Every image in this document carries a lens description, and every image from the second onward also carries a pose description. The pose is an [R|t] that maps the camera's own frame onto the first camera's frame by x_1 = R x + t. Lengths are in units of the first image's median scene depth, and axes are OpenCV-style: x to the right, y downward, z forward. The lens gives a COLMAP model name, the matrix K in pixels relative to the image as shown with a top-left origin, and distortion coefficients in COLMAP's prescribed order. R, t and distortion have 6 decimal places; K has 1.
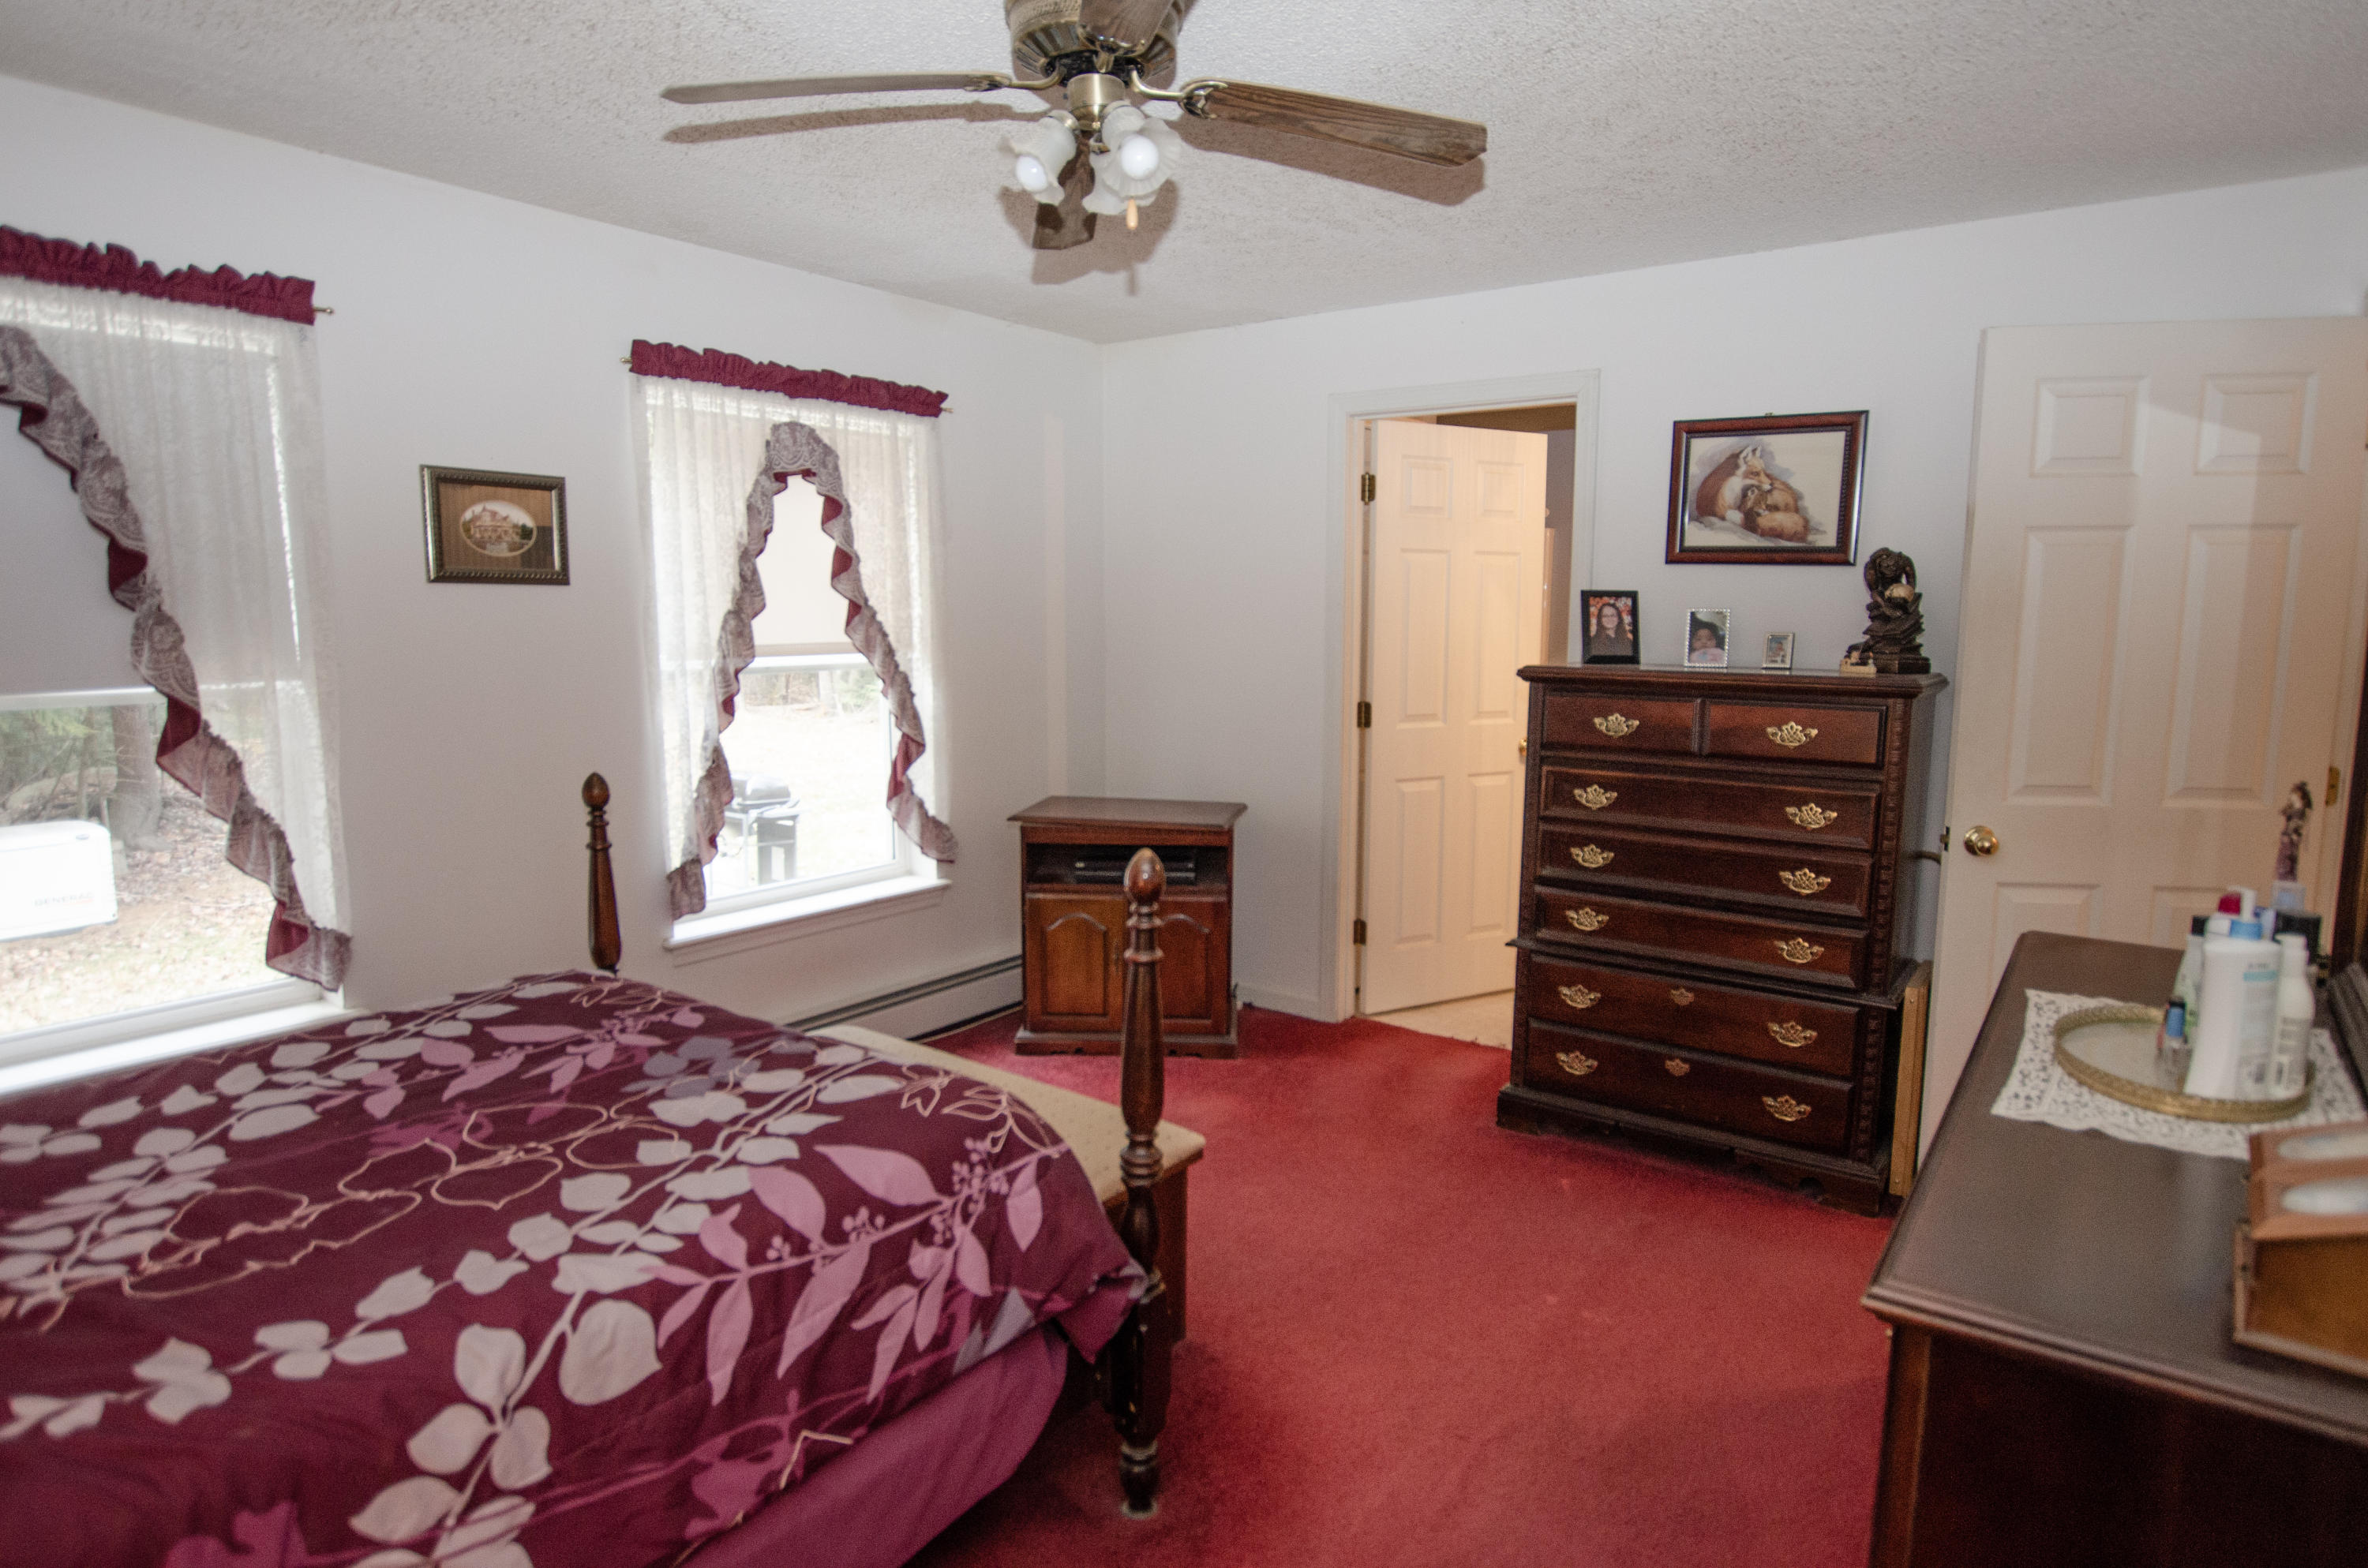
lens RADIAL K [[1337.2, 0, 1189.9], [0, 1337.2, 779.0], [0, 0, 1]] dist [-0.001913, -0.001708]
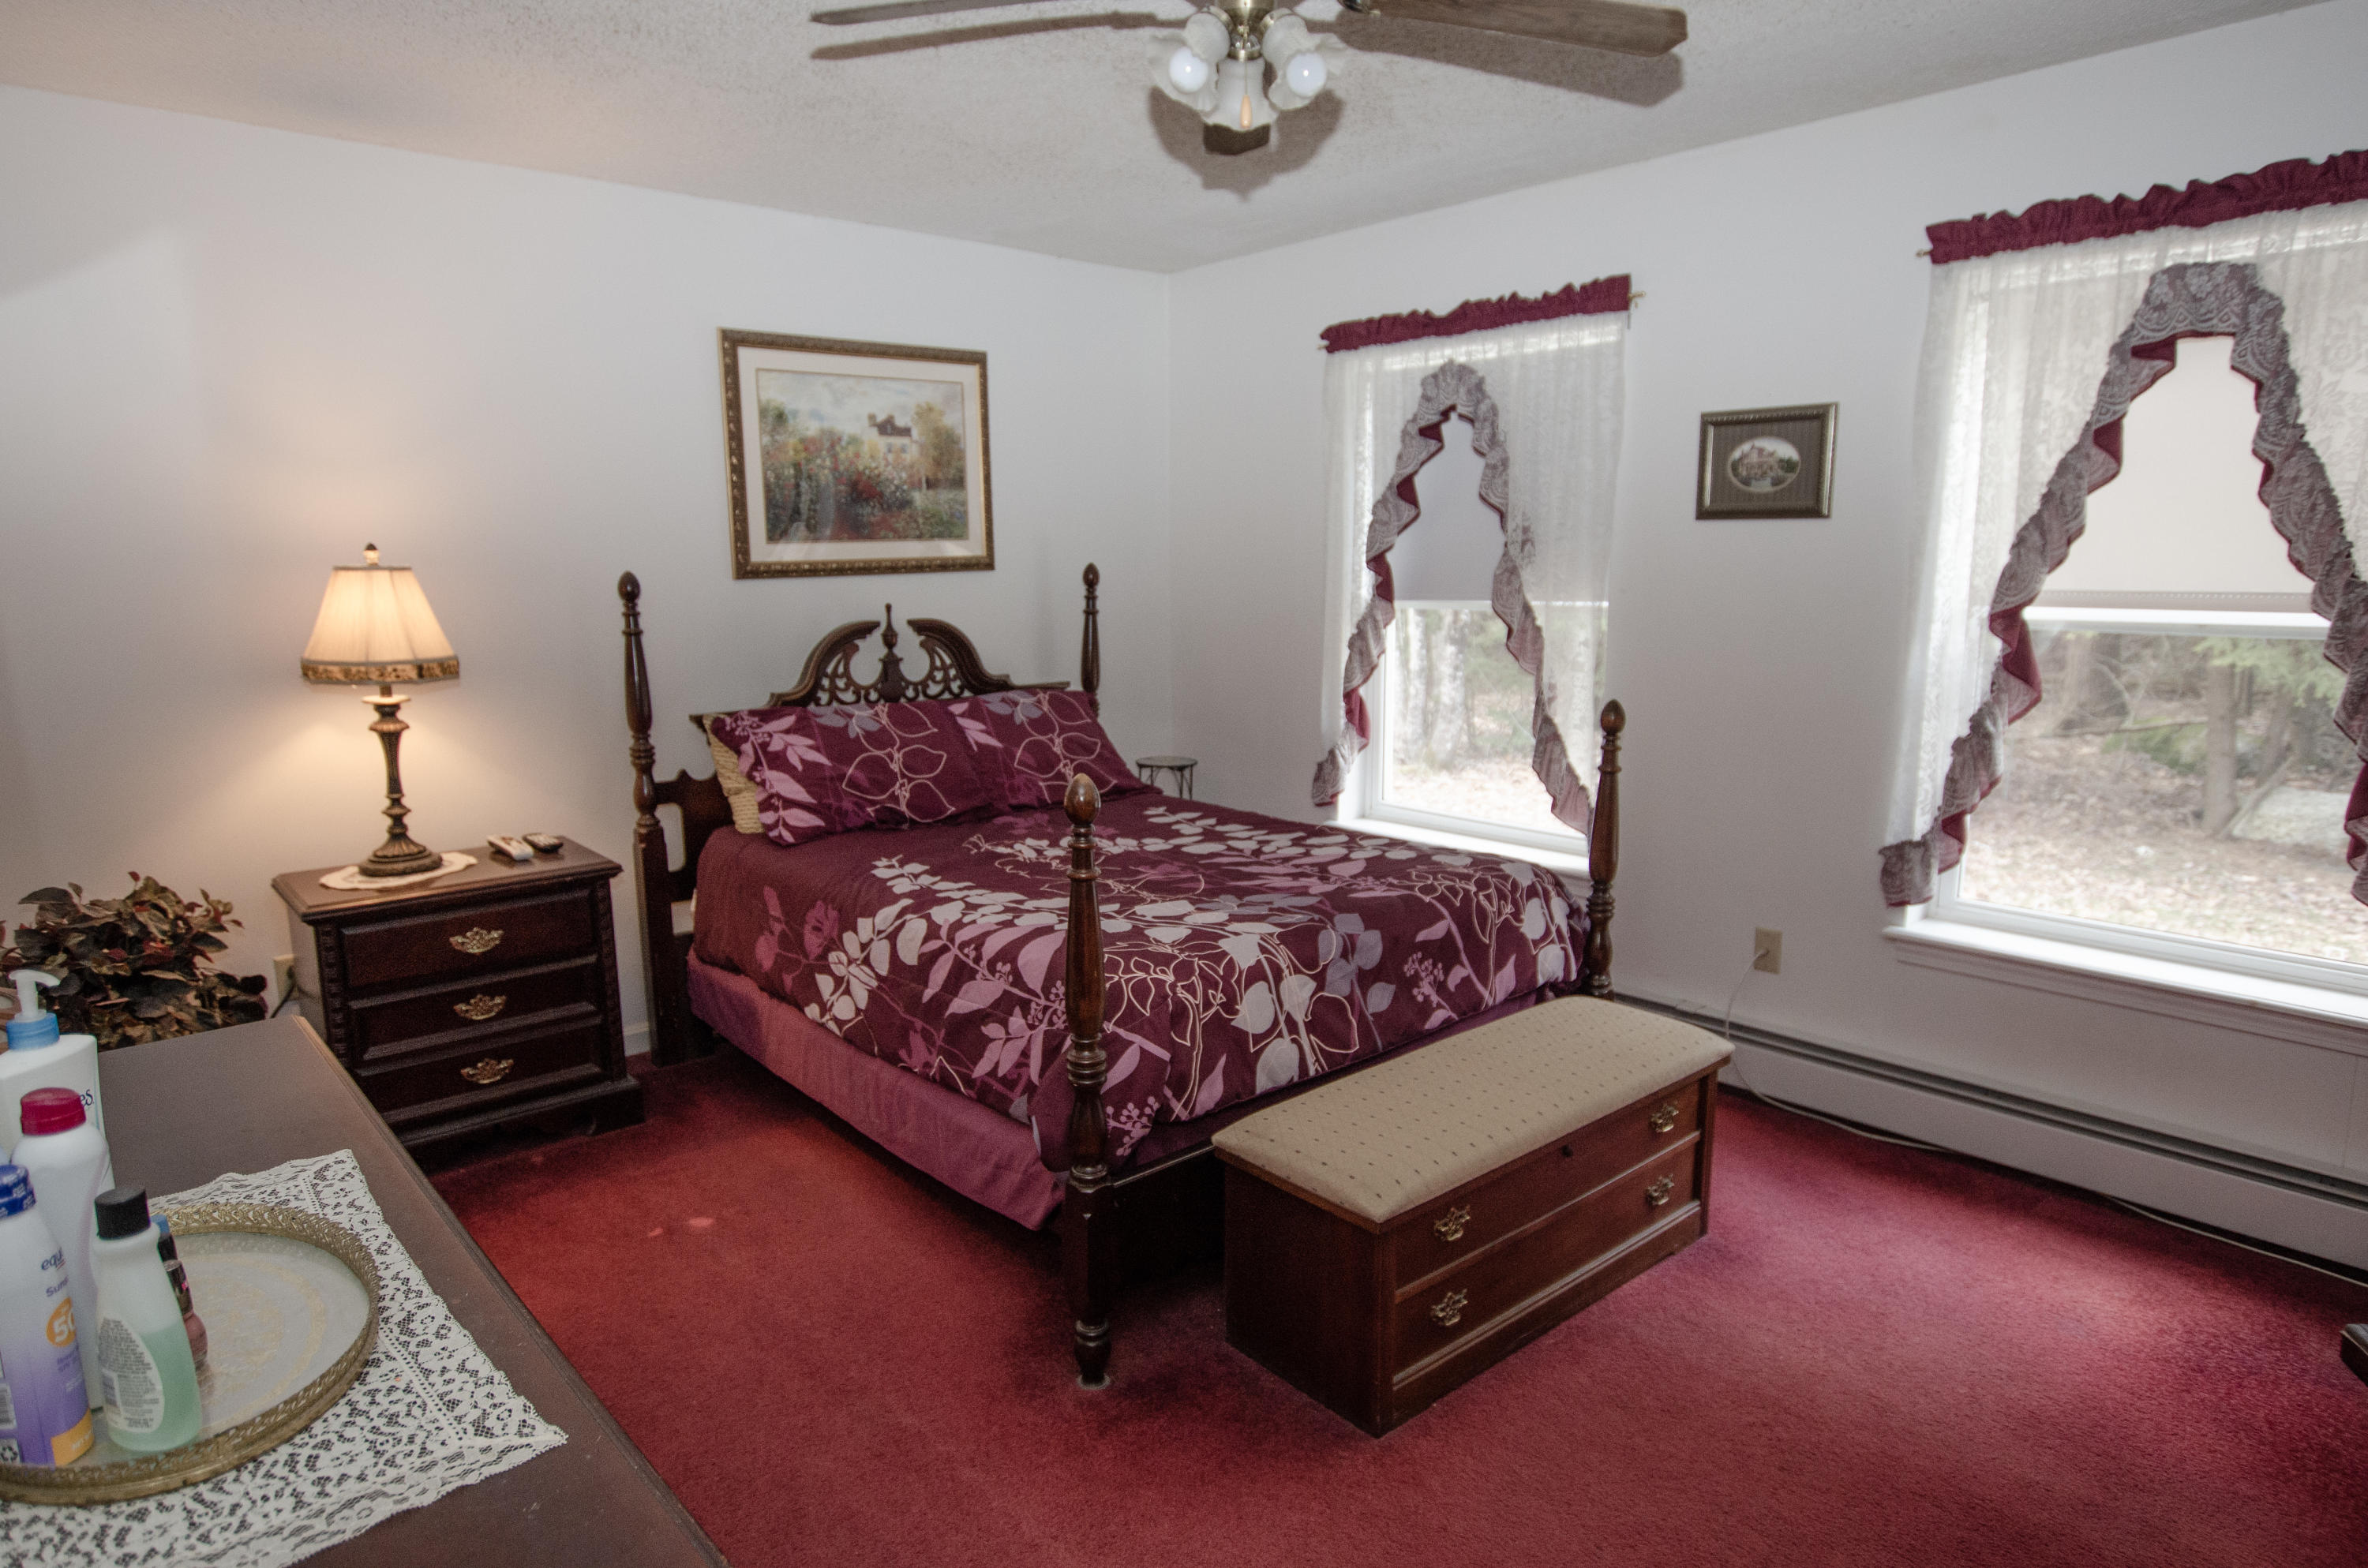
lens RADIAL K [[1394.9, 0, 1190.3], [0, 1394.9, 796.1], [0, 0, 1]] dist [-0.017606, 0.000004]
pose [[-0.214567, 0.168385, -0.962085, 0.822722], [-0.114530, 0.973894, 0.195995, -0.126974], [0.969971, 0.152242, -0.189680, 1.048753]]
